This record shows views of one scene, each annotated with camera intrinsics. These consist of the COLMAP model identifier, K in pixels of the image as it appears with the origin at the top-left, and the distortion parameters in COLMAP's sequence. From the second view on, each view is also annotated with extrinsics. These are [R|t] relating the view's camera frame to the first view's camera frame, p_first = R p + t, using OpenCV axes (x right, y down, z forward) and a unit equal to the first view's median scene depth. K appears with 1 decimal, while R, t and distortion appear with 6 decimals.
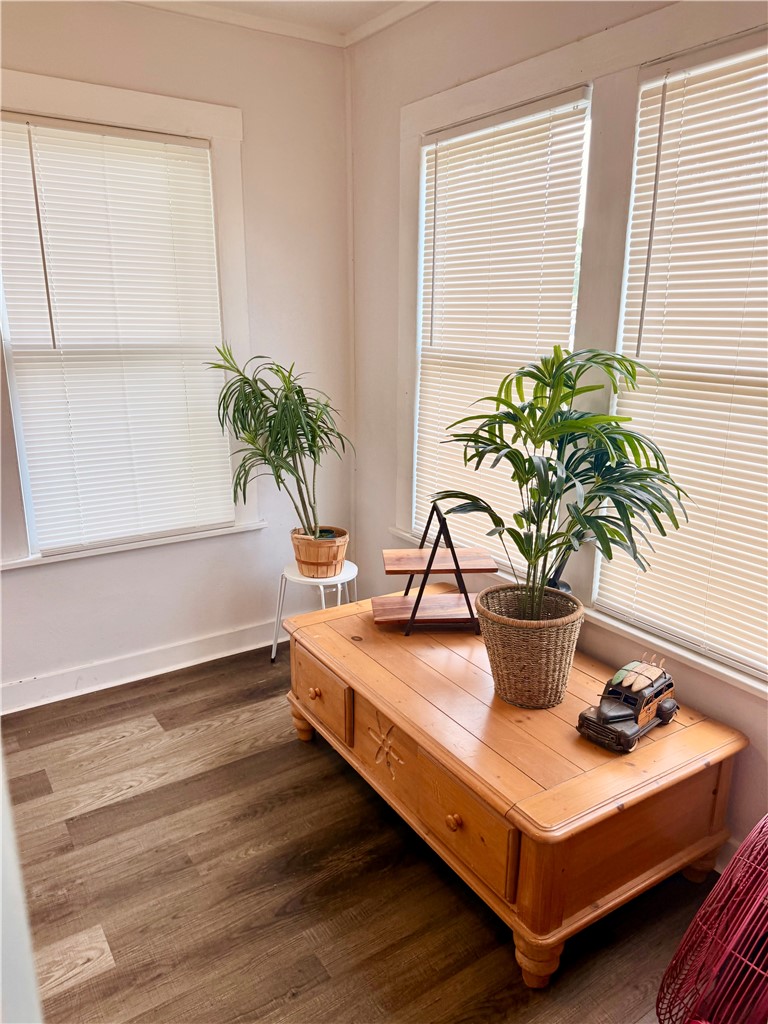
lens RADIAL K [[707.6, 0, 384.0], [0, 707.6, 512.0], [0, 0, 1]] dist [-0.000929, -0.008449]
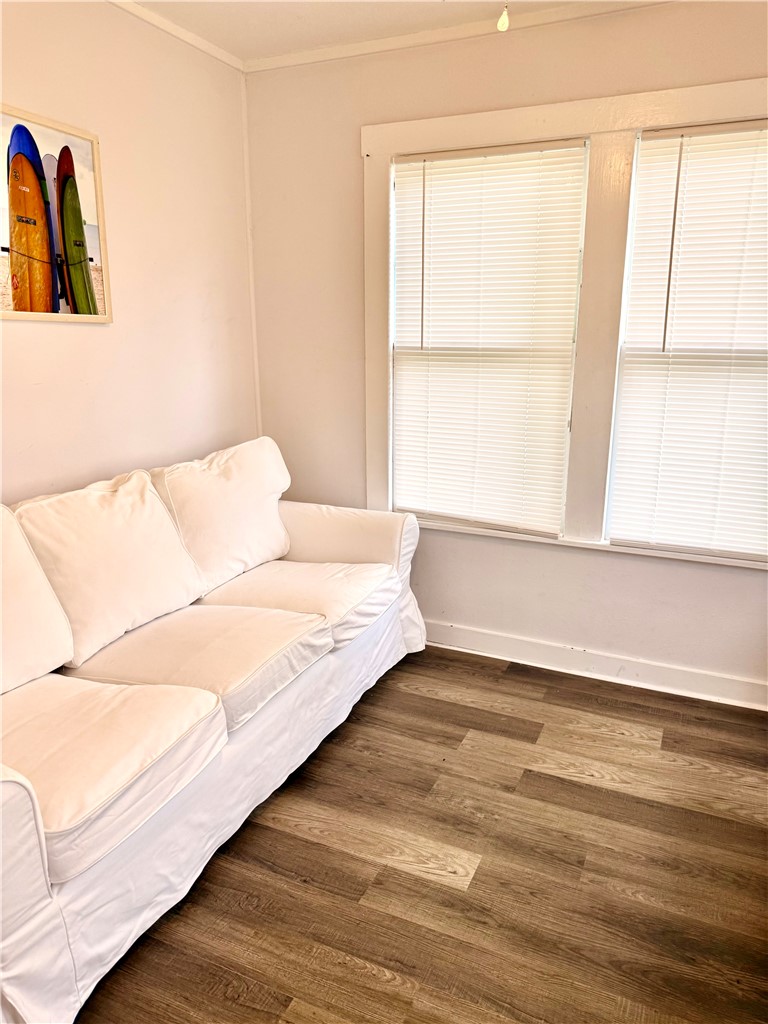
lens RADIAL K [[707.6, 0, 384.0], [0, 707.6, 512.0], [0, 0, 1]] dist [-0.000929, -0.008449]
pose [[0.531843, 0.206776, -0.821210, 0.246418], [-0.220800, 0.970049, 0.101255, -0.019974], [0.817551, 0.127471, 0.561570, 0.128138]]
